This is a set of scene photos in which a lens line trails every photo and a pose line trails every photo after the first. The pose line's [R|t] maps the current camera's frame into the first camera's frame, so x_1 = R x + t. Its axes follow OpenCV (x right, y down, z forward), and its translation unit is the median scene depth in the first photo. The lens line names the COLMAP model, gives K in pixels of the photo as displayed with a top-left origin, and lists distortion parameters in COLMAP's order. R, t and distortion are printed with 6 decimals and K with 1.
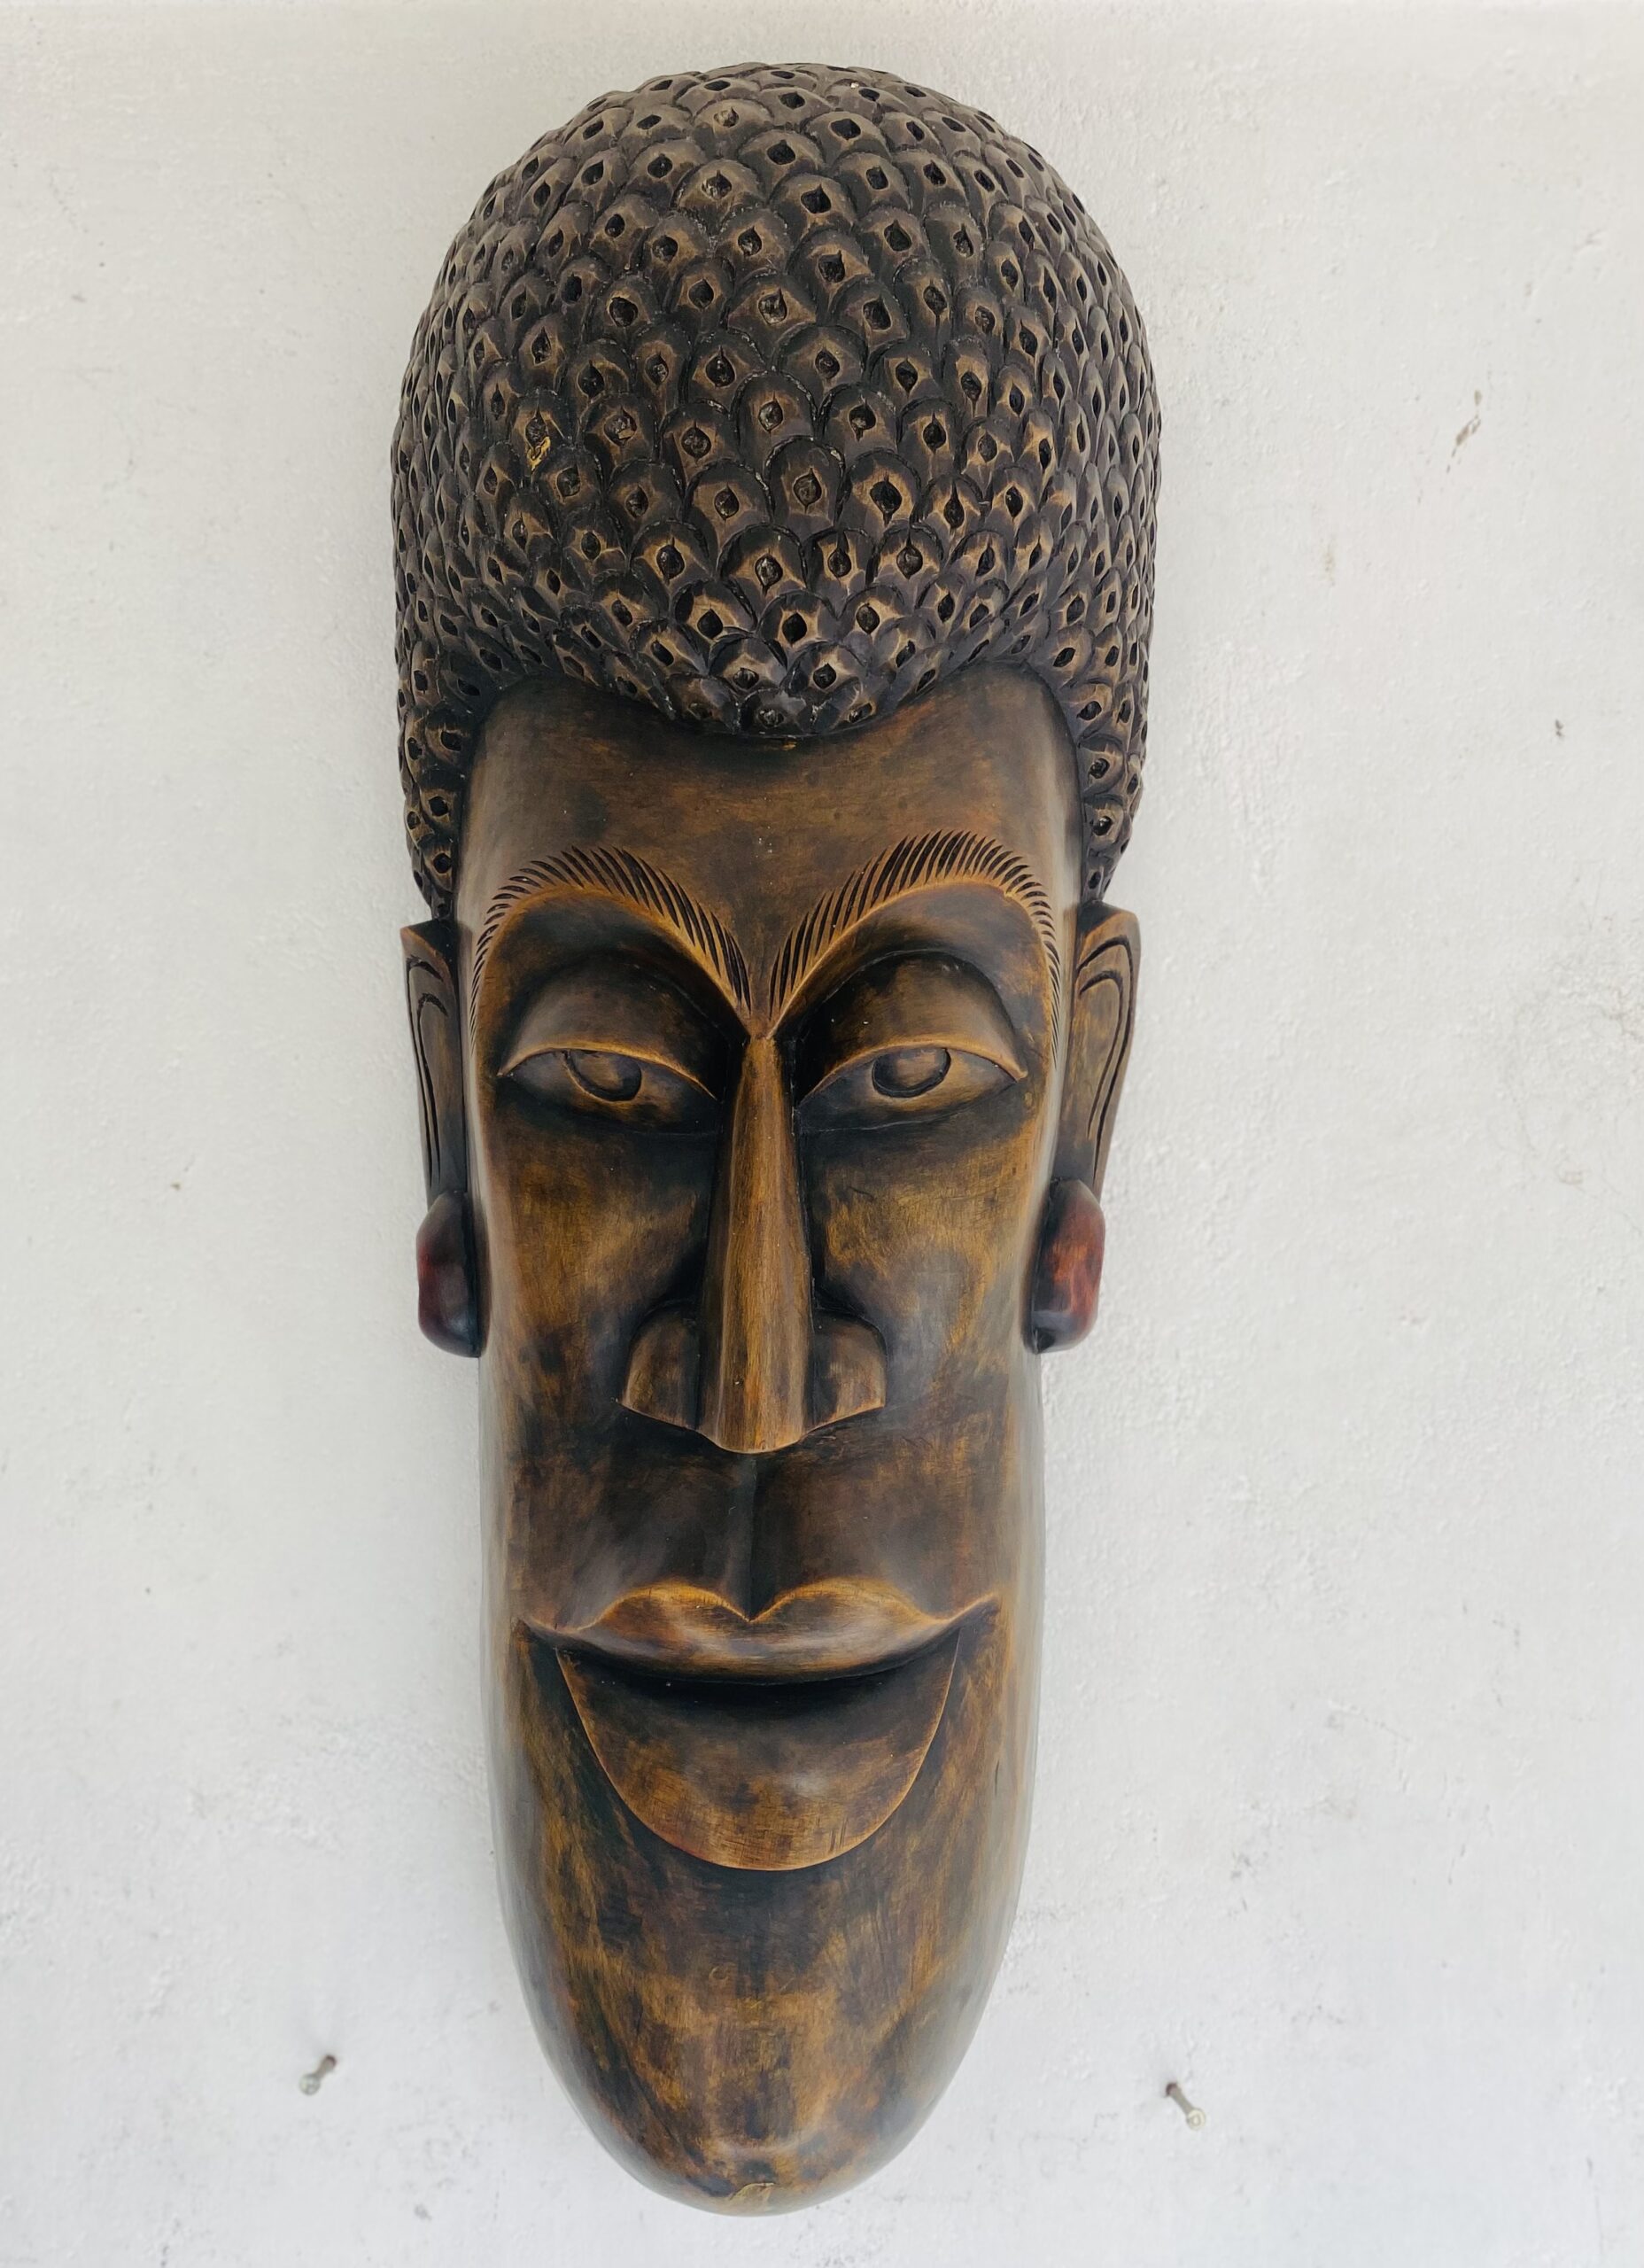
lens RADIAL K [[1689.3, 0, 822.0], [0, 1689.3, 1134.0], [0, 0, 1]] dist [0.054808, -0.060613]
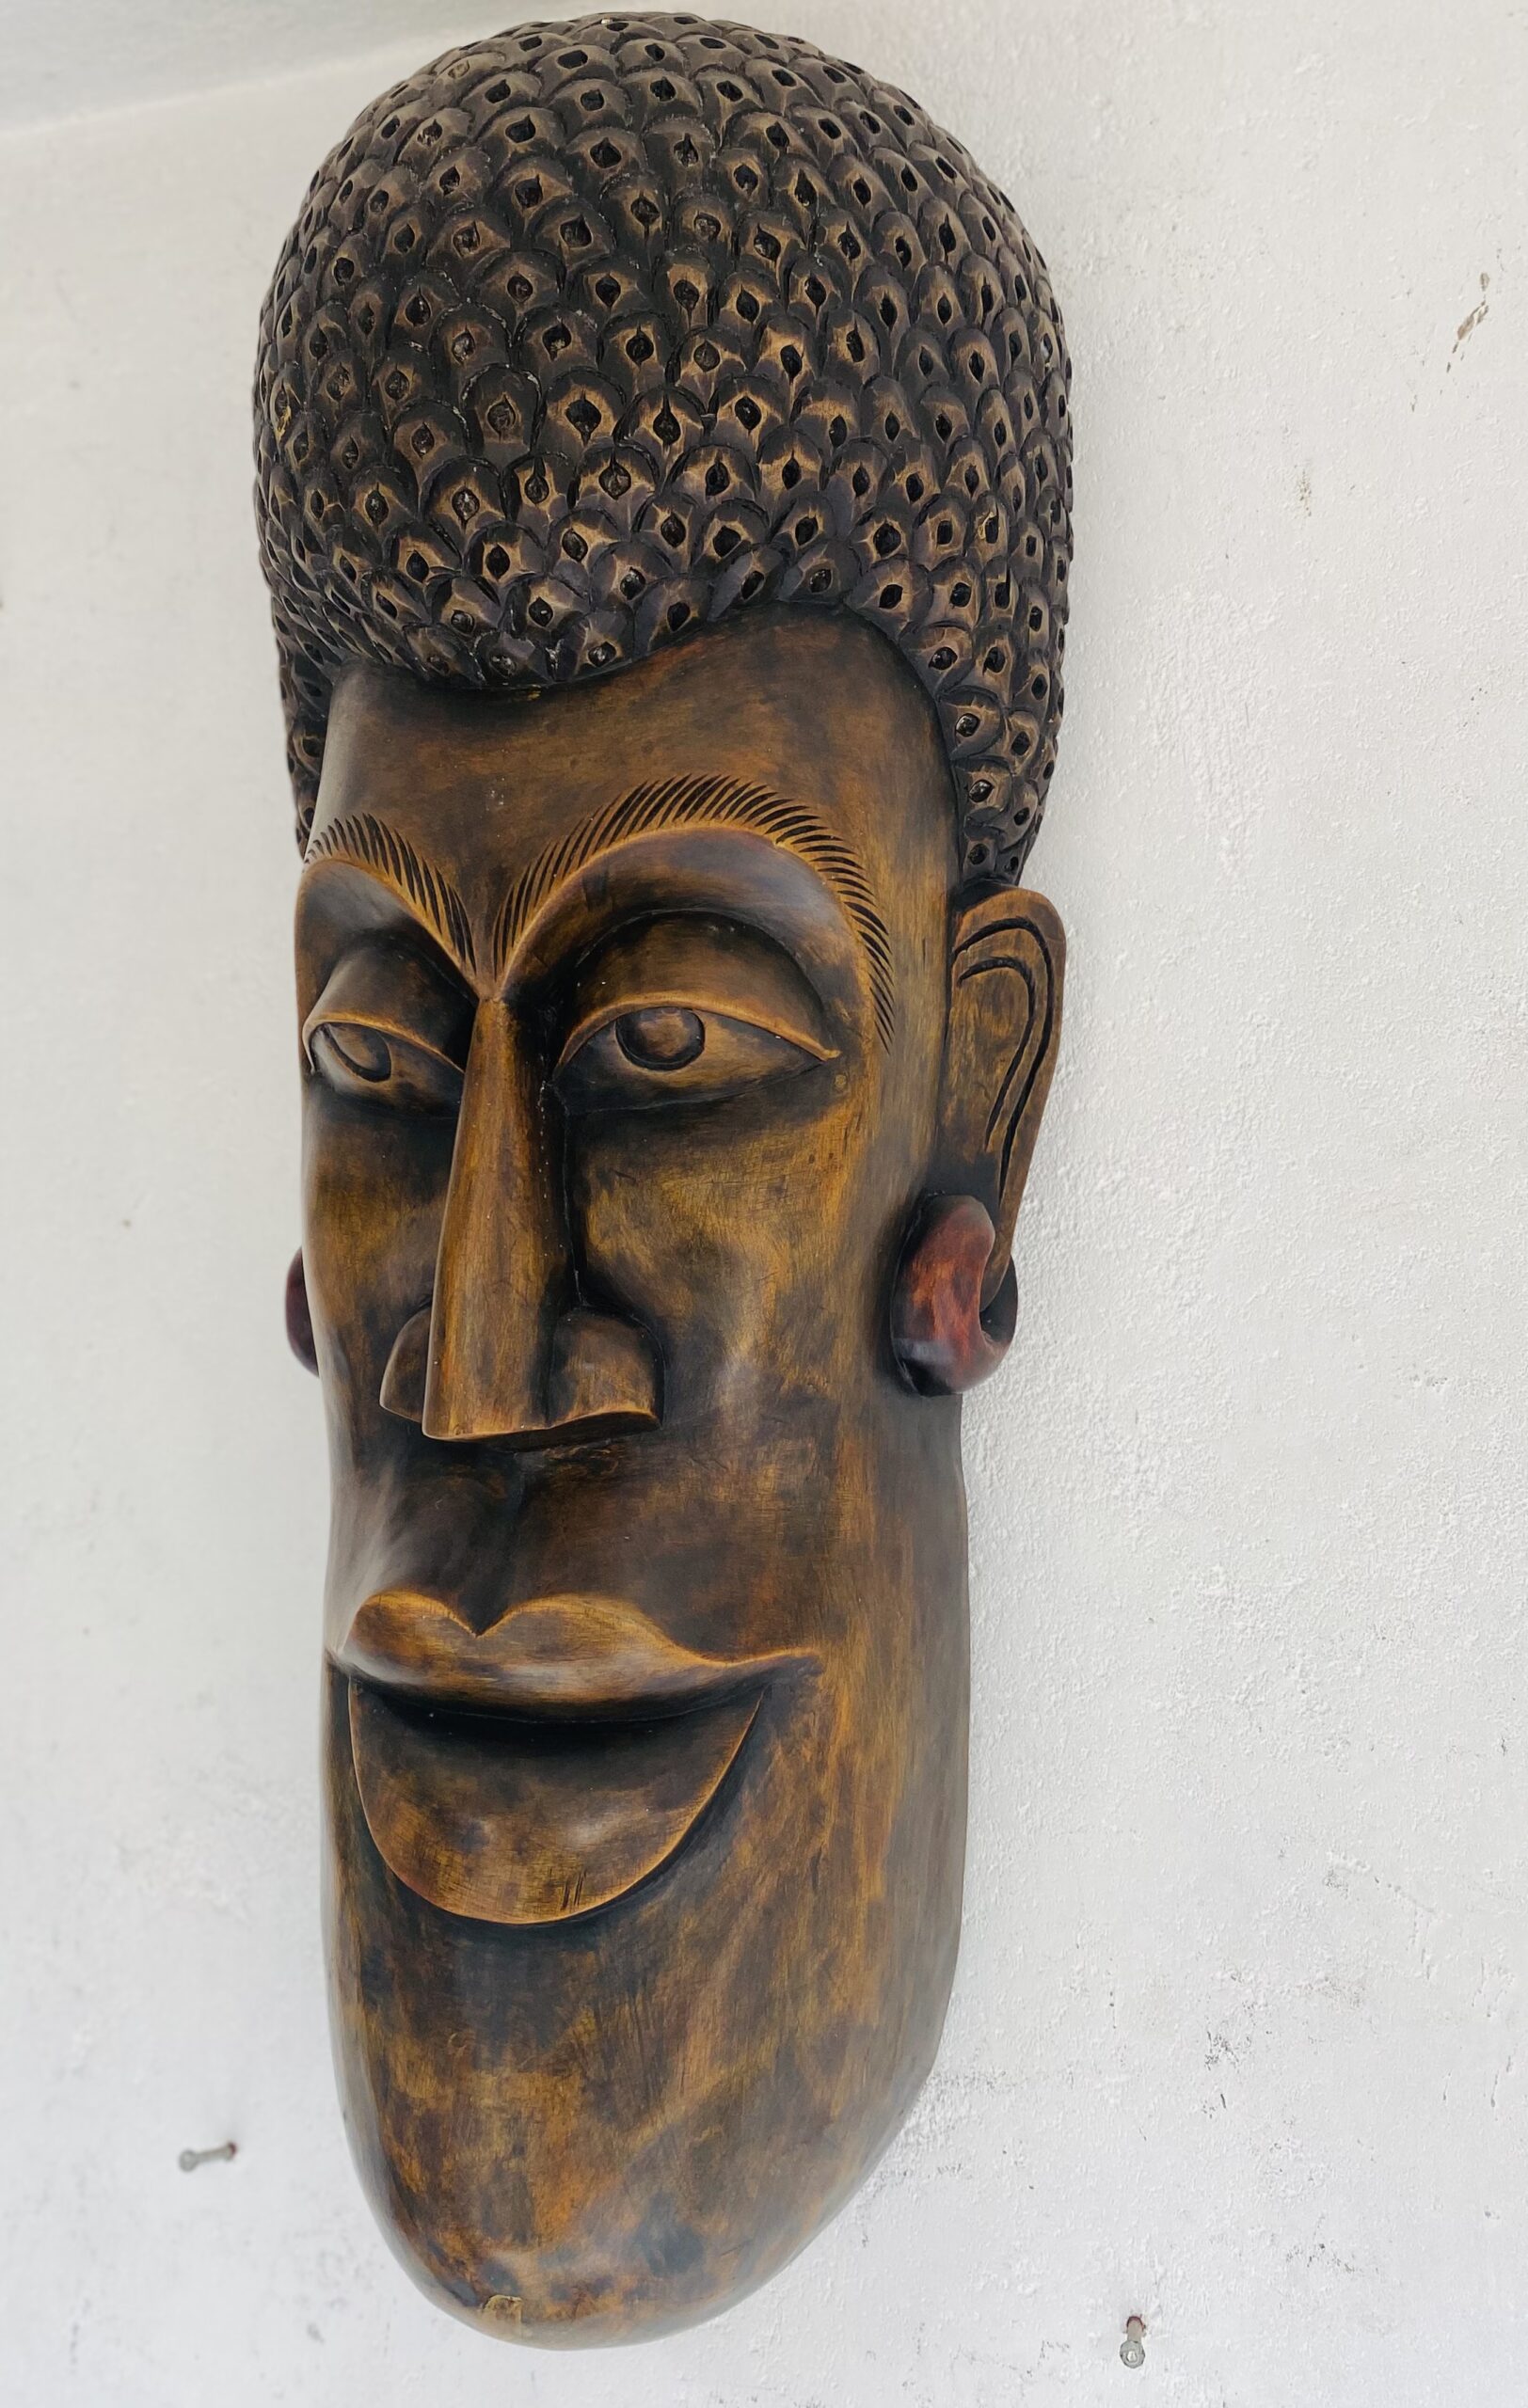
lens RADIAL K [[1869.7, 0, 829.1], [0, 1869.7, 1210.5], [0, 0, 1]] dist [0.055713, -0.069911]
pose [[0.959271, -0.008686, -0.282352, 0.416249], [-0.014886, 0.996584, -0.081232, 0.134192], [0.282093, 0.082127, 0.955865, 0.067008]]
